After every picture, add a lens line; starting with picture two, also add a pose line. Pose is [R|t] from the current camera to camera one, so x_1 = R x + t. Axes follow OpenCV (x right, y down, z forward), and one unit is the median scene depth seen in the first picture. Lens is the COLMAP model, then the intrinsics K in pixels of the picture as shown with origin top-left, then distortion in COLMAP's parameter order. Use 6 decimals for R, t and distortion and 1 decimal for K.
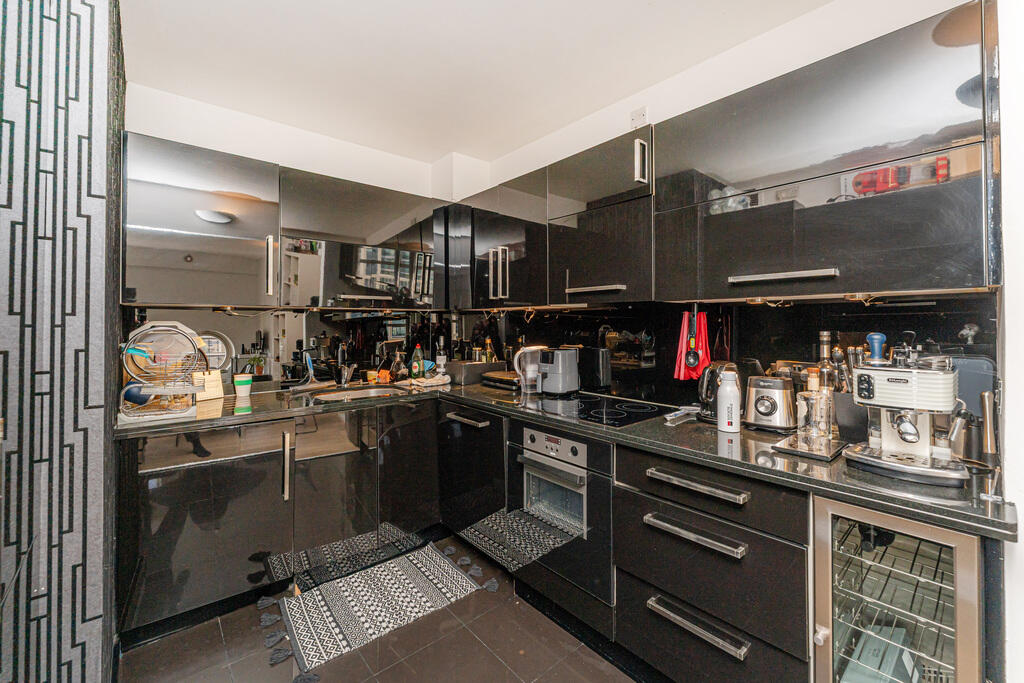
lens RADIAL K [[419.5, 0, 512.0], [0, 419.5, 320.0], [0, 0, 1]] dist [0.002561, 0.000065]
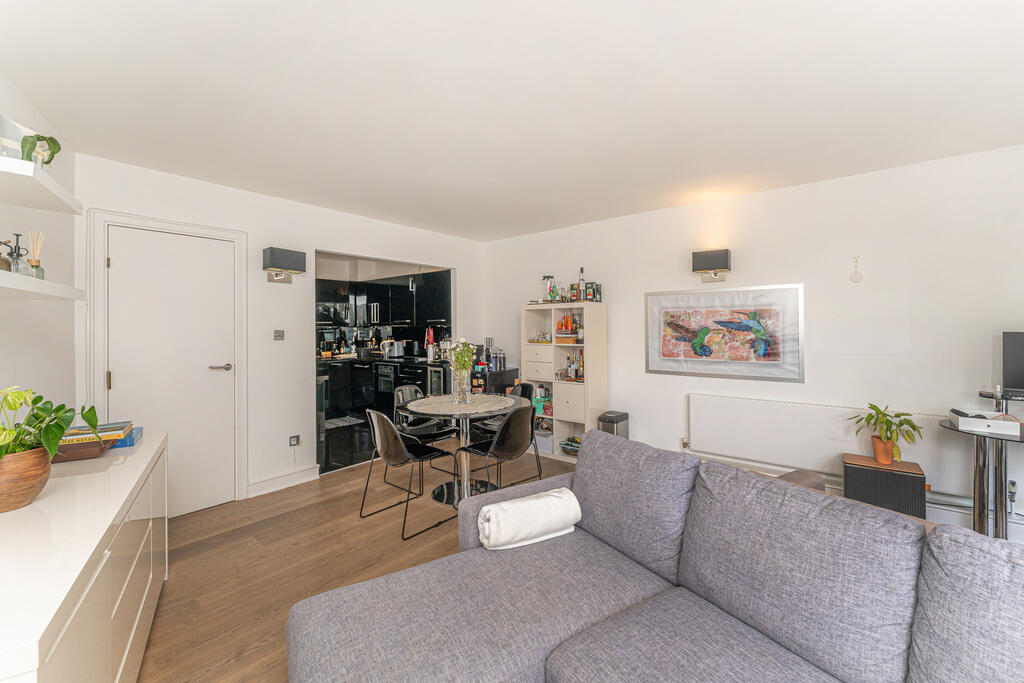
lens RADIAL K [[419.5, 0, 512.0], [0, 419.5, 320.0], [0, 0, 1]] dist [0.002561, 0.000065]
pose [[0.987729, -0.008094, 0.155965, 0.375883], [0.009580, 0.999916, -0.008773, -0.033294], [-0.155880, 0.010159, 0.987724, -1.605768]]
